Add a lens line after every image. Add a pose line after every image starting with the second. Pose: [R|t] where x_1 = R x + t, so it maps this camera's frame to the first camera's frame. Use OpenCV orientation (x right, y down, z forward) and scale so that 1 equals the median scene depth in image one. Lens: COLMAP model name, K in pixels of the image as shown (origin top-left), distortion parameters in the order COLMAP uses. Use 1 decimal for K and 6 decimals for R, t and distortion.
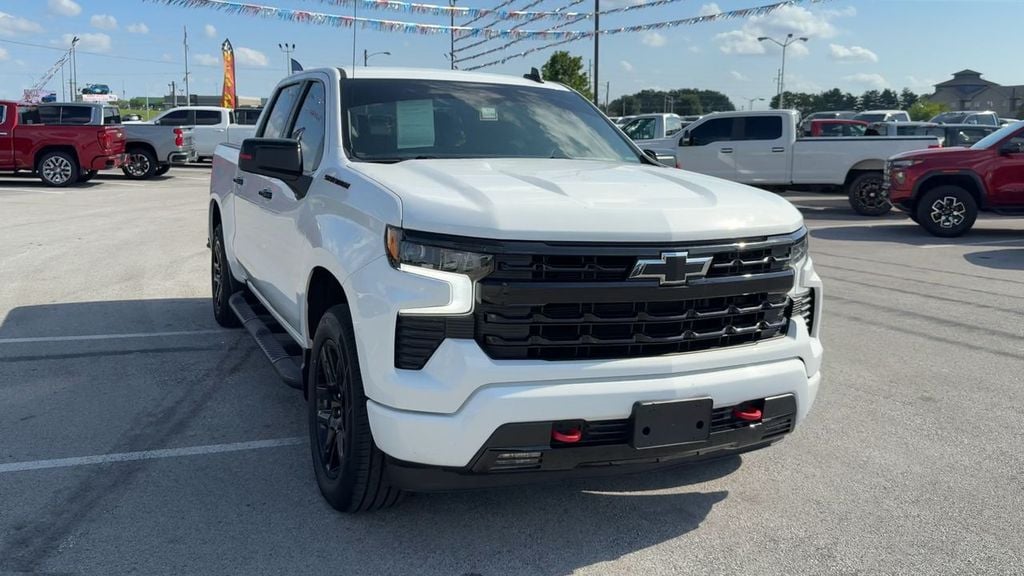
lens RADIAL K [[883.3, 0, 498.9], [0, 883.3, 240.5], [0, 0, 1]] dist [0.128976, -0.260860]
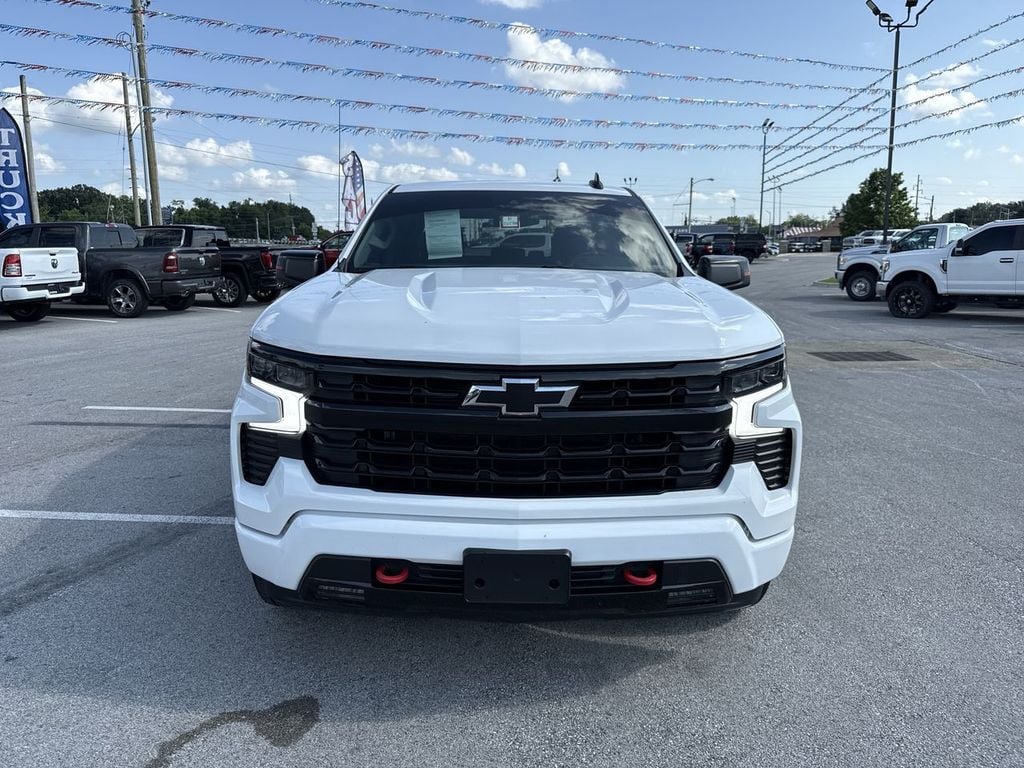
lens RADIAL K [[717.2, 0, 503.8], [0, 717.2, 376.6], [0, 0, 1]] dist [0.081251, -0.112622]
pose [[0.916577, 0.053066, -0.396322, 0.329892], [-0.032446, 0.997757, 0.058558, -0.020152], [0.398540, -0.040814, 0.916242, 0.273002]]
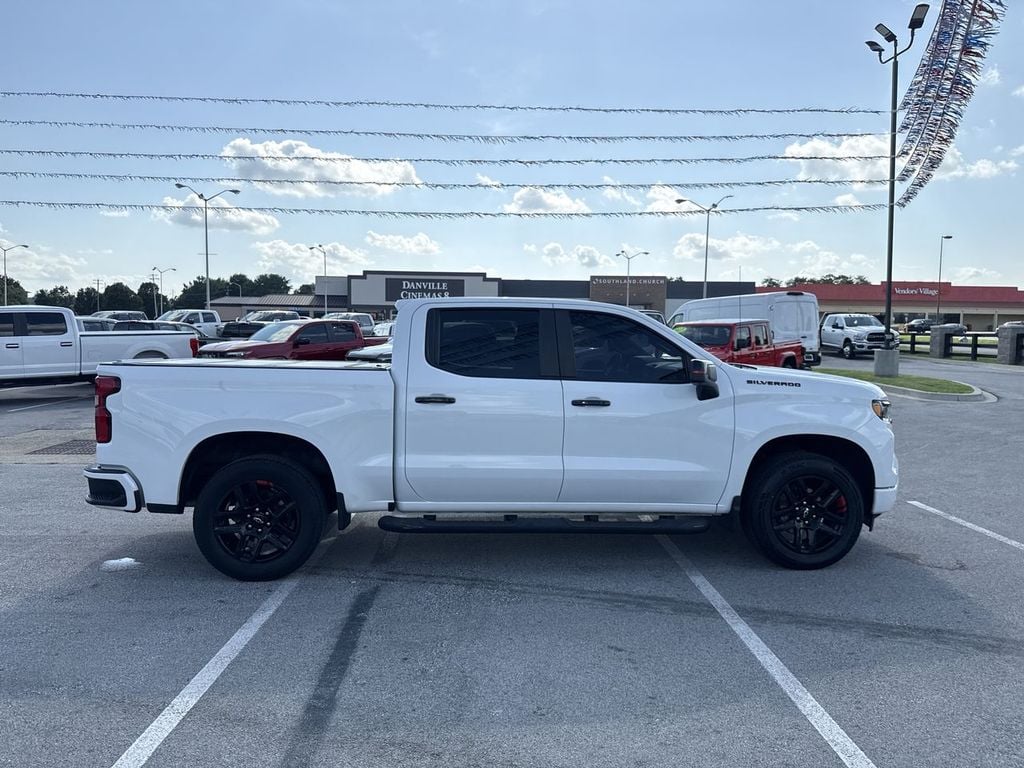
lens RADIAL K [[721.5, 0, 508.7], [0, 721.5, 383.0], [0, 0, 1]] dist [0.063555, -0.101434]
pose [[0.329677, -0.073531, 0.941226, -1.426454], [0.103504, 0.993768, 0.041382, -0.153494], [-0.938403, 0.083778, 0.335233, 0.894295]]
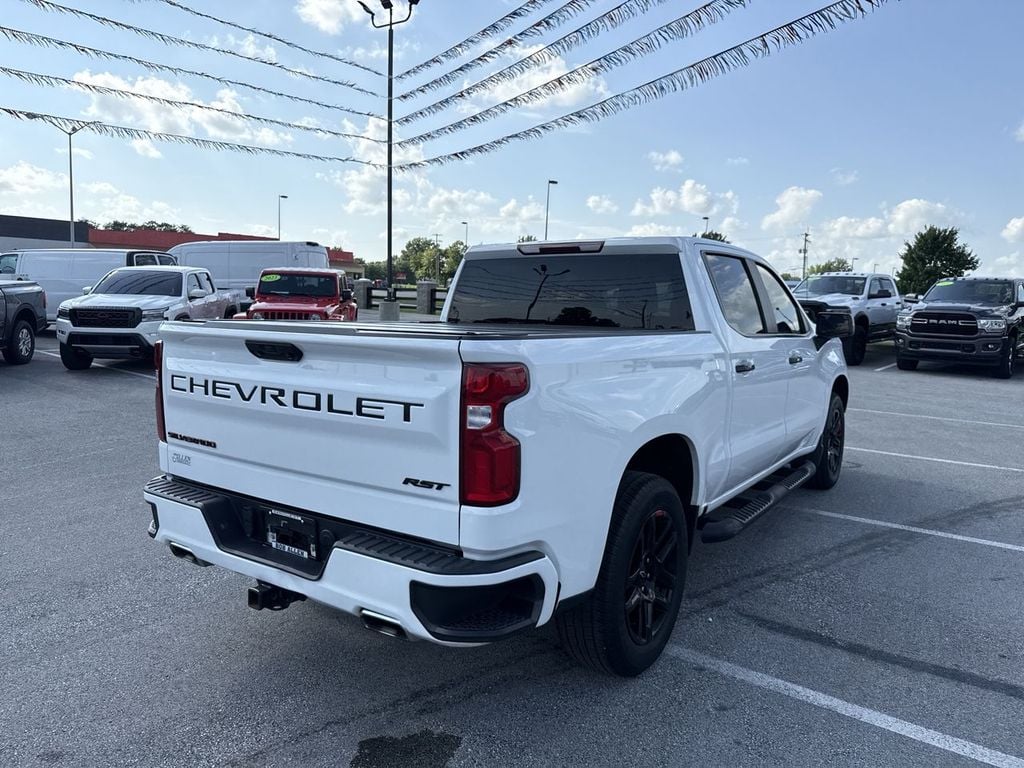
lens RADIAL K [[721.5, 0, 508.7], [0, 721.5, 383.0], [0, 0, 1]] dist [0.063555, -0.101434]
pose [[-0.523552, -0.127581, 0.842387, -1.018701], [0.063270, 0.980173, 0.187771, -0.263578], [-0.849641, 0.151606, -0.505100, 2.100403]]
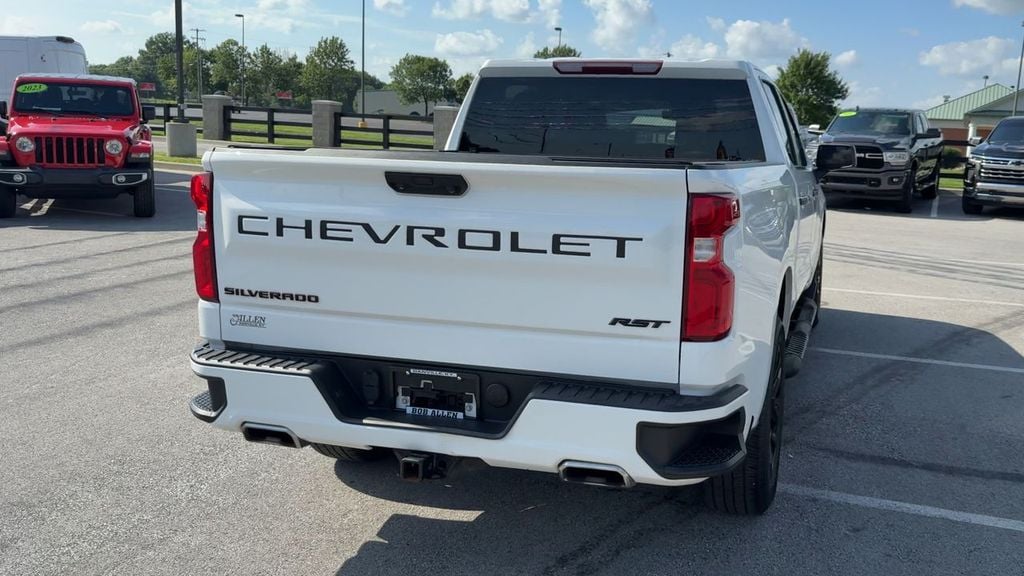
lens RADIAL K [[889.7, 0, 616.8], [0, 889.7, 275.1], [0, 0, 1]] dist [0.121625, -0.232625]
pose [[-0.774265, -0.143822, 0.616302, -0.914962], [0.020478, 0.967632, 0.251535, -0.283737], [-0.632530, 0.207375, -0.746259, 2.361031]]
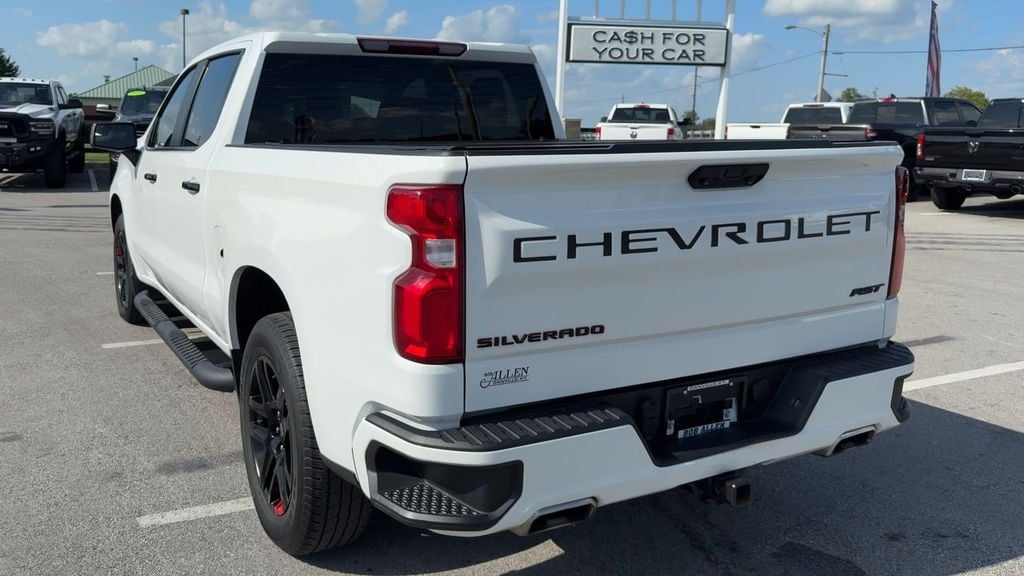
lens RADIAL K [[836.7, 0, 427.9], [0, 836.7, 234.1], [0, 0, 1]] dist [0.112158, -0.181827]
pose [[-0.998176, -0.018269, -0.057548, -0.185806], [-0.031381, 0.971252, 0.235976, -0.275198], [0.051583, 0.237352, -0.970053, 2.483297]]
